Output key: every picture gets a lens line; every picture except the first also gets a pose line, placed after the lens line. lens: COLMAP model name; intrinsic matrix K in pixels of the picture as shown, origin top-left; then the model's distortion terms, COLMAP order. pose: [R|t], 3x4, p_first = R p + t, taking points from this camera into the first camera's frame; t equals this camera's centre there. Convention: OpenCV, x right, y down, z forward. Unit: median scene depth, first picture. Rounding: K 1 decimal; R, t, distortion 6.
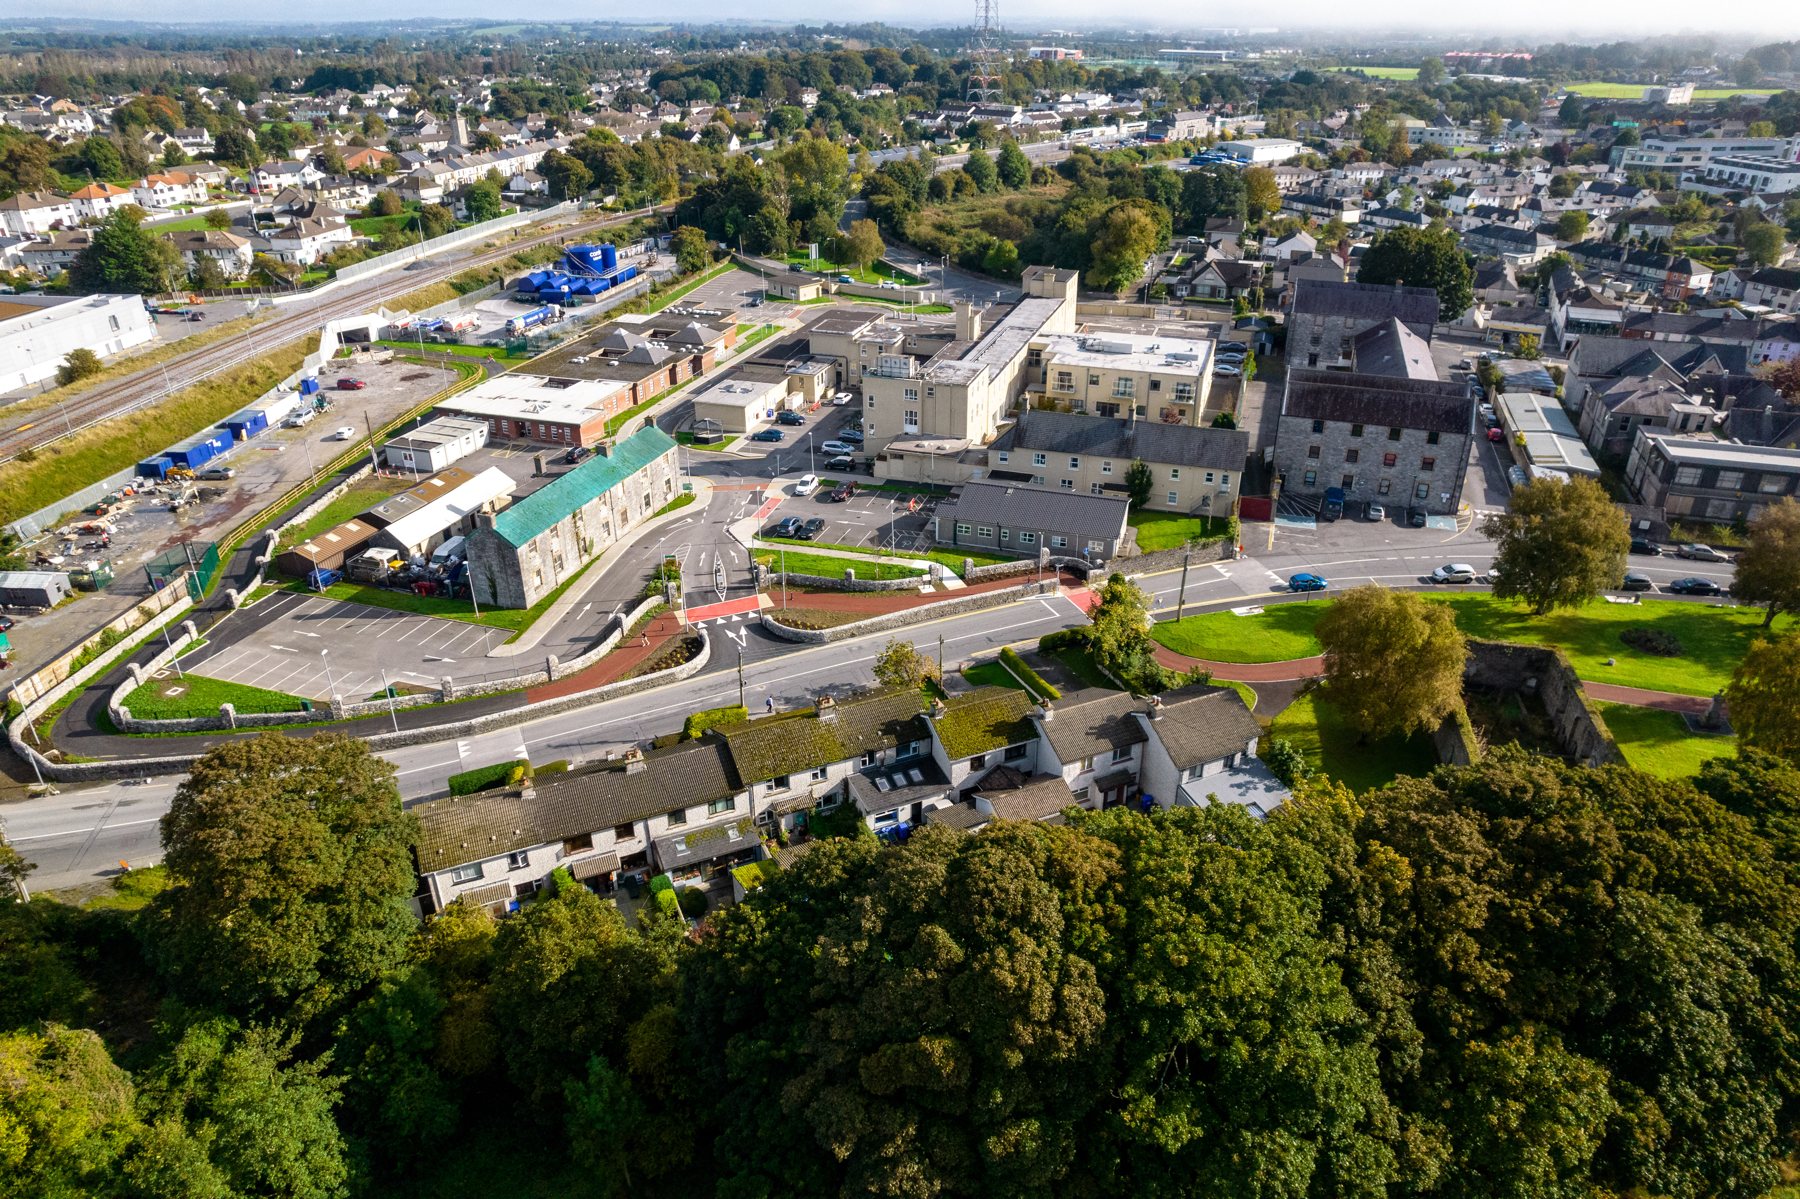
lens RADIAL K [[1155.4, 0, 909.1], [0, 1155.4, 586.6], [0, 0, 1]] dist [-0.084829, 0.077740]
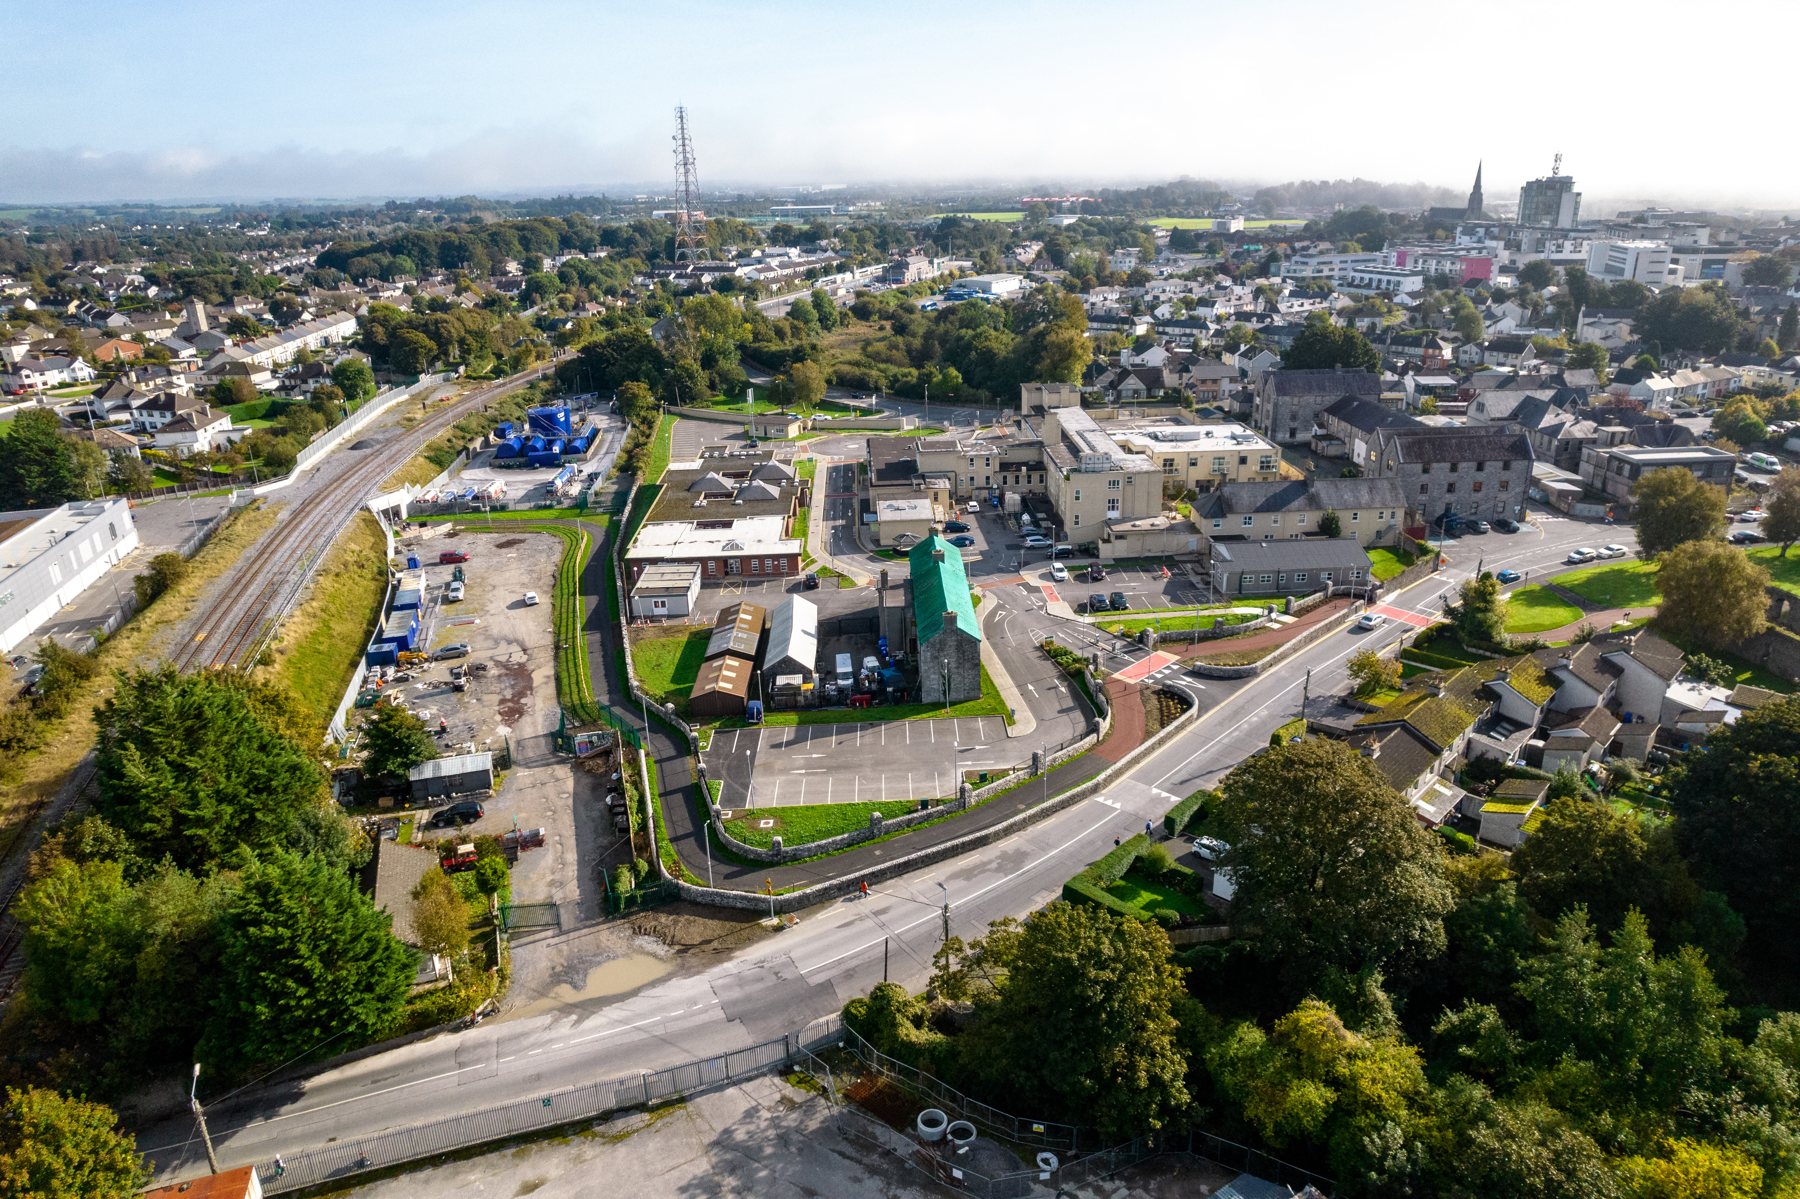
lens RADIAL K [[1155.4, 0, 909.1], [0, 1155.4, 586.6], [0, 0, 1]] dist [-0.084829, 0.077740]
pose [[0.935031, -0.142129, 0.324832, -0.516960], [0.181215, 0.979011, -0.093266, 0.003753], [-0.304759, 0.146071, 0.941162, -0.010017]]
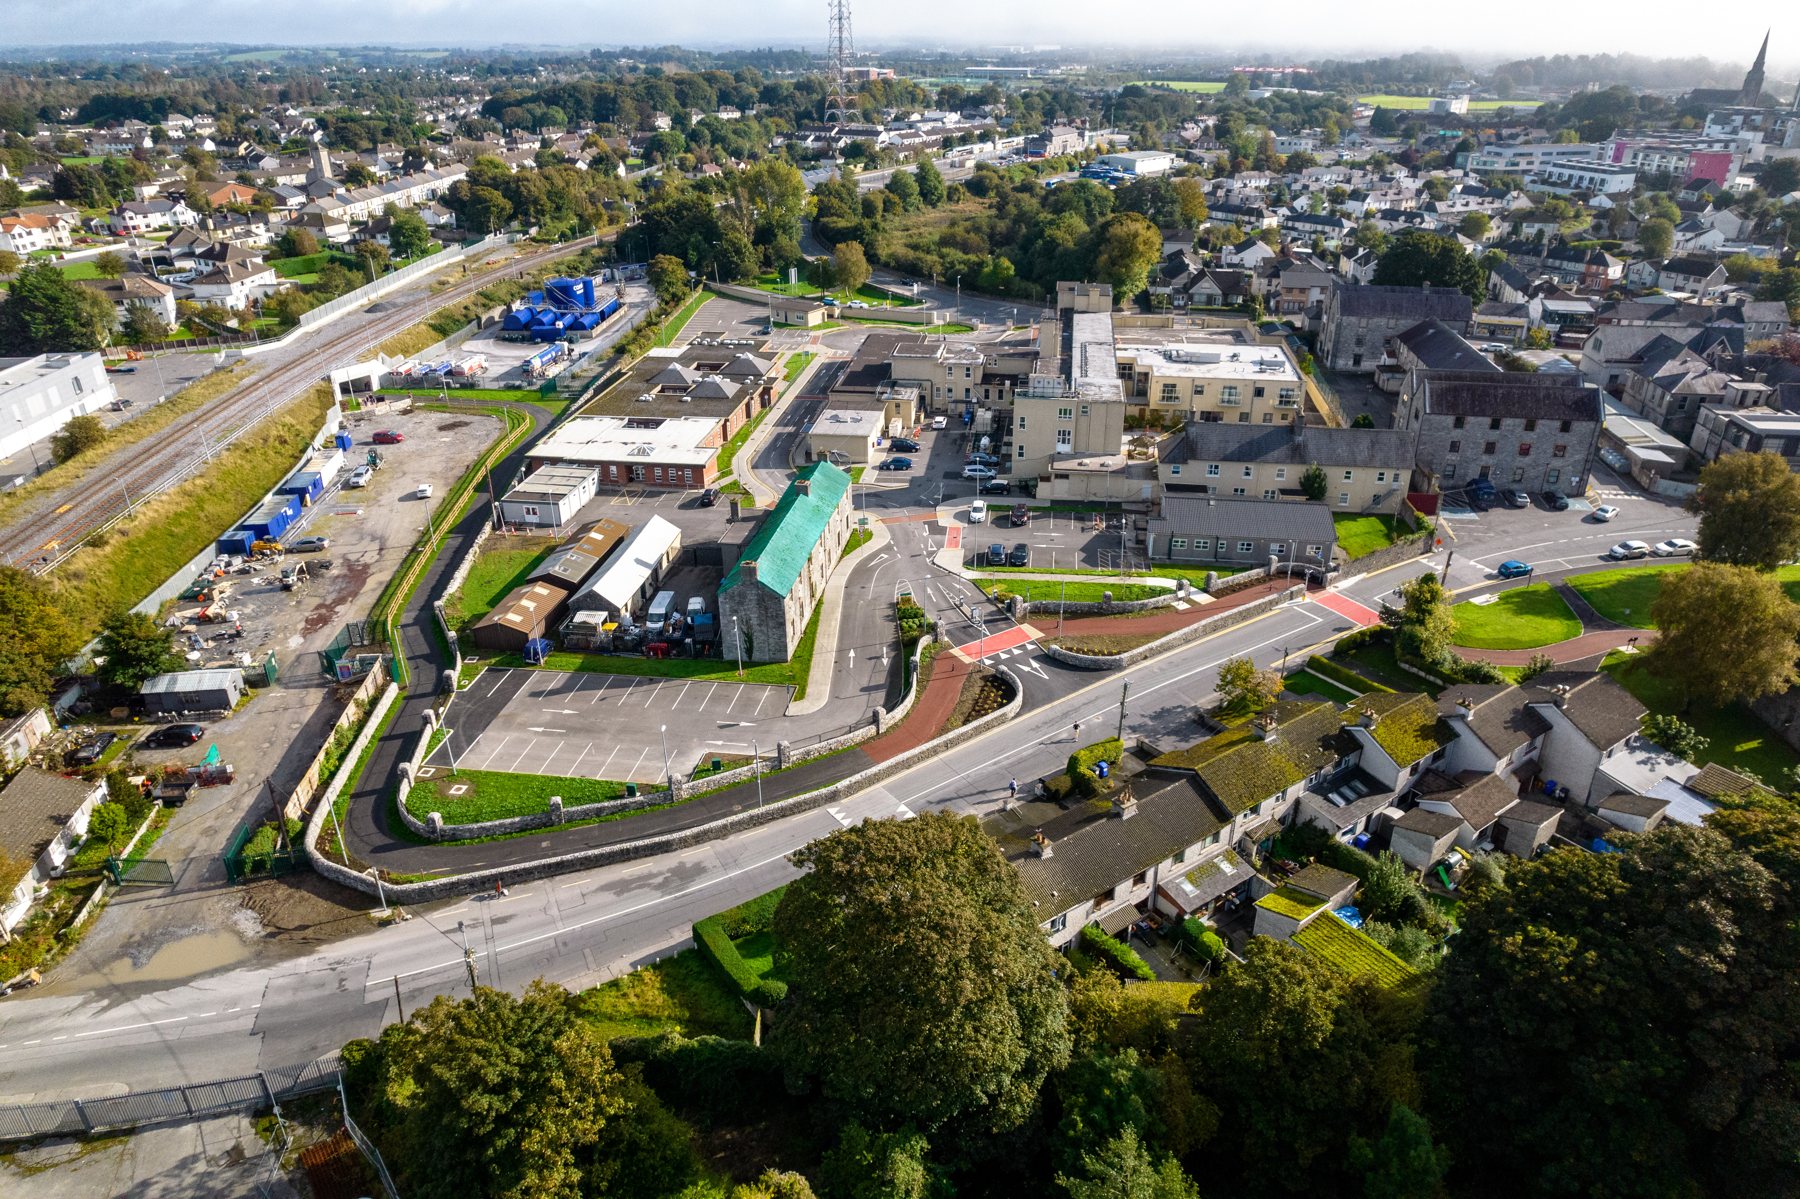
lens RADIAL K [[1155.4, 0, 909.1], [0, 1155.4, 586.6], [0, 0, 1]] dist [-0.084829, 0.077740]
pose [[0.984065, -0.080996, 0.158292, -0.268092], [0.083406, 0.996478, -0.008626, -0.017977], [-0.157035, 0.021691, 0.987355, 0.035390]]
